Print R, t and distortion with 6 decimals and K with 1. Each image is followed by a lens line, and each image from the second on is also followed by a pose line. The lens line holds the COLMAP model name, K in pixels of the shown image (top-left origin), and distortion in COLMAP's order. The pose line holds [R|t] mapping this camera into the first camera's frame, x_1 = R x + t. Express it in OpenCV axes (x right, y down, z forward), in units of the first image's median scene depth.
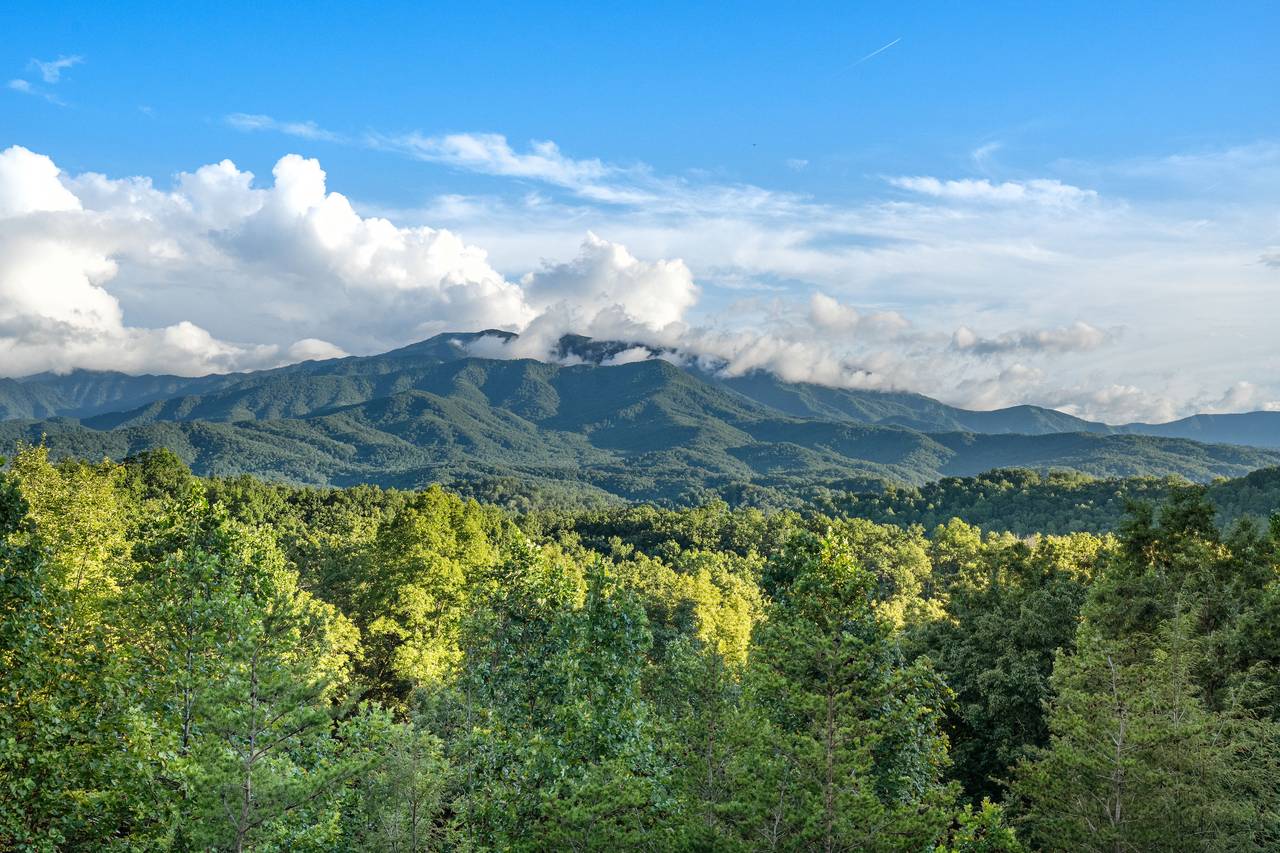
lens RADIAL K [[1081.5, 0, 642.1], [0, 1081.5, 421.7], [0, 0, 1]] dist [0.003935, 0.000213]
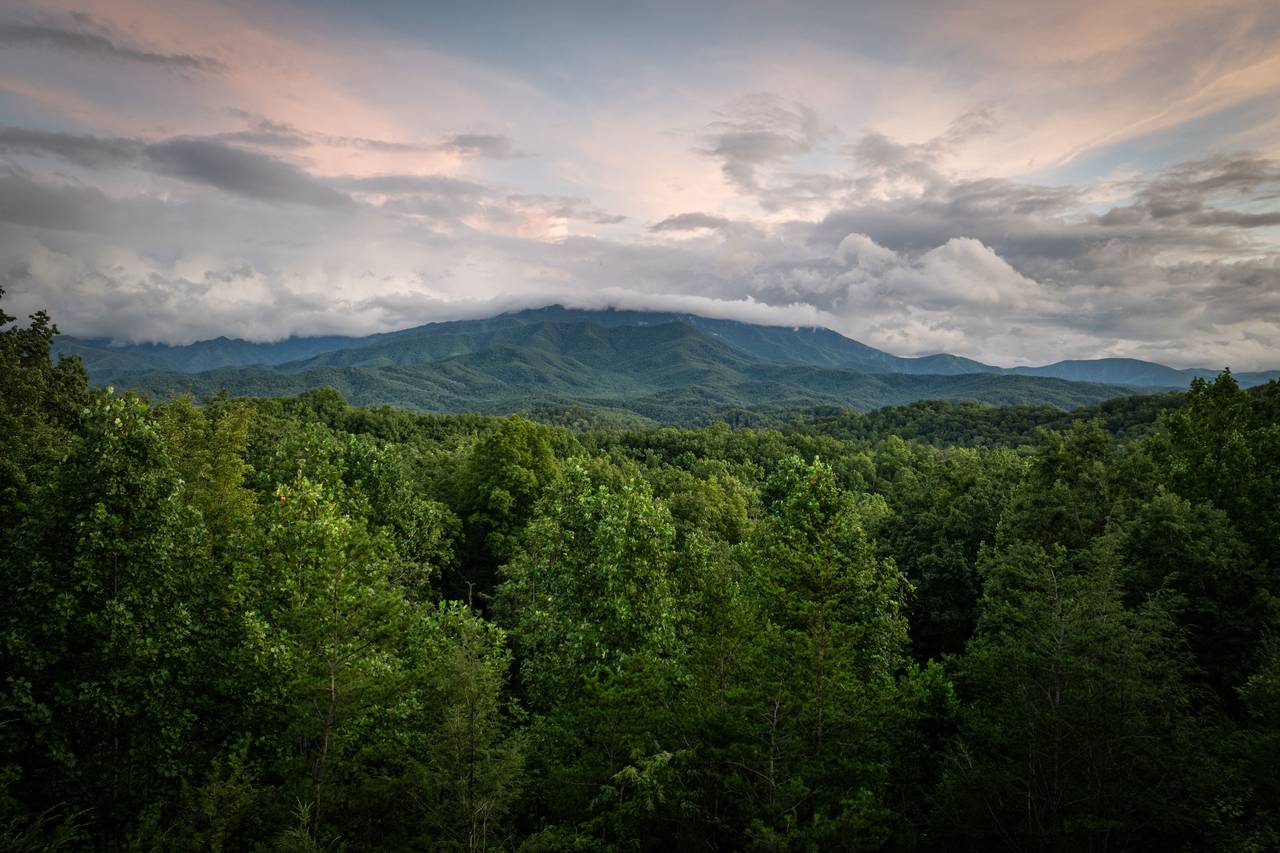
lens RADIAL K [[920.2, 0, 648.7], [0, 920.2, 431.4], [0, 0, 1]] dist [-0.007239, -0.053971]
pose [[0.999809, -0.000461, -0.019538, -0.002317], [0.001634, 0.998195, 0.060035, 0.012626], [0.019475, -0.060056, 0.998005, -0.193218]]
